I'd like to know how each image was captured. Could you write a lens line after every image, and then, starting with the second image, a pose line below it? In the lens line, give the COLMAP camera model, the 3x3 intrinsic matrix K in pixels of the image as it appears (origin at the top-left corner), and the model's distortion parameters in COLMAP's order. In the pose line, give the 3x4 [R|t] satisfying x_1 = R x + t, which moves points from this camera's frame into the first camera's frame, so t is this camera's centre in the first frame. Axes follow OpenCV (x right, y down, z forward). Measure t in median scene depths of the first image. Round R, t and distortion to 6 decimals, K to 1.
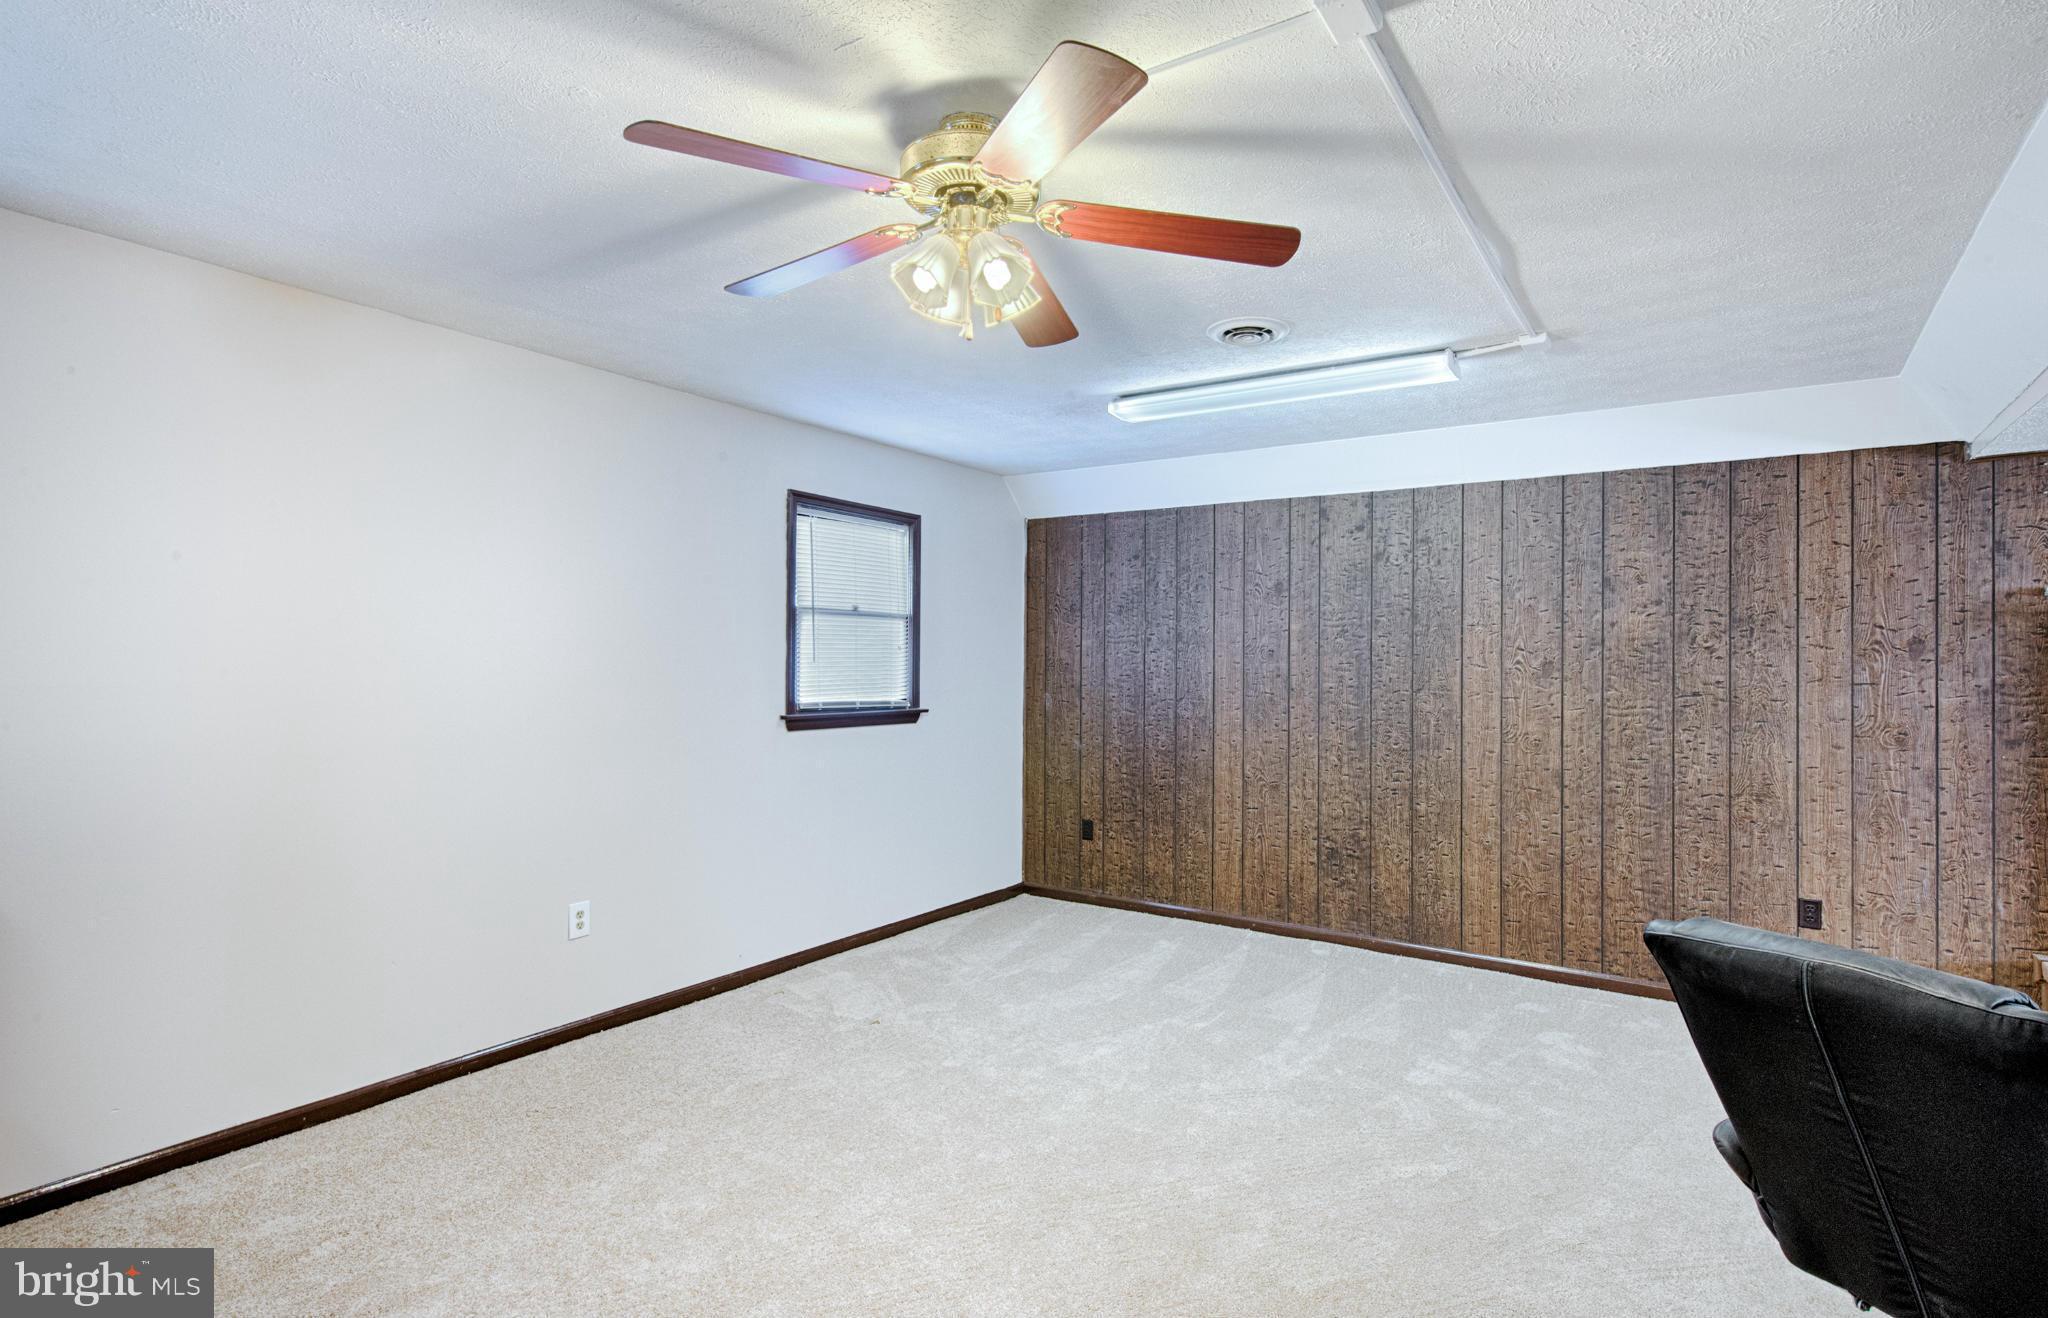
lens RADIAL K [[1075.7, 0, 1018.8], [0, 1075.7, 625.4], [0, 0, 1]] dist [0.001806, 0.000037]
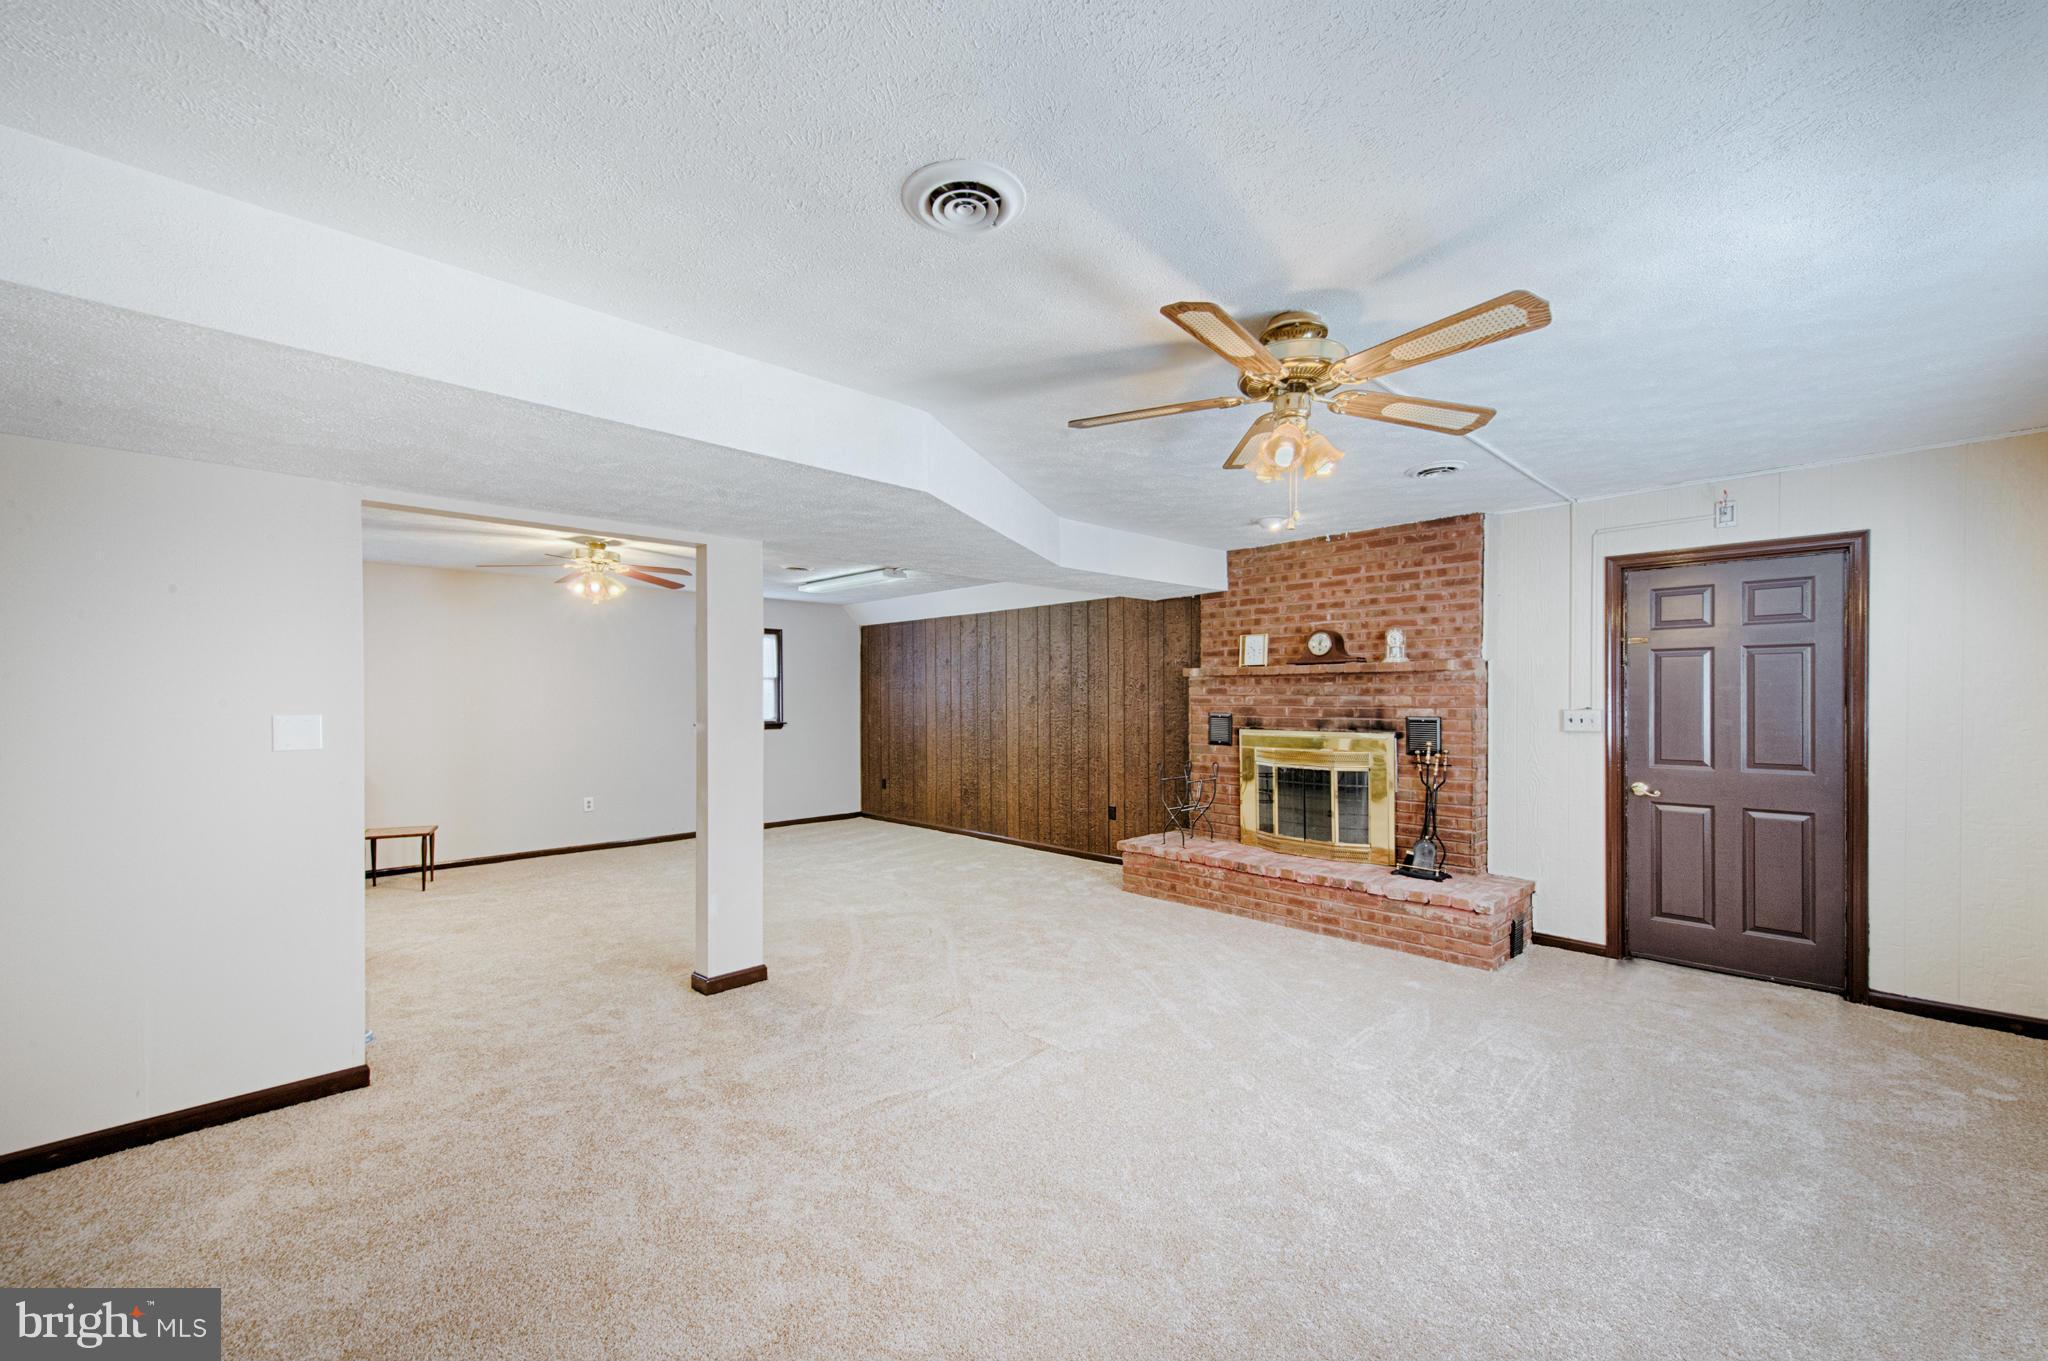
lens RADIAL K [[845.2, 0, 1024.0], [0, 845.2, 680.5], [0, 0, 1]] dist [0.001929, 0.000116]
pose [[0.981504, -0.017000, -0.190683, 0.697143], [0.019752, 0.999726, 0.012541, -0.015308], [0.190418, -0.016076, 0.981571, -0.533063]]
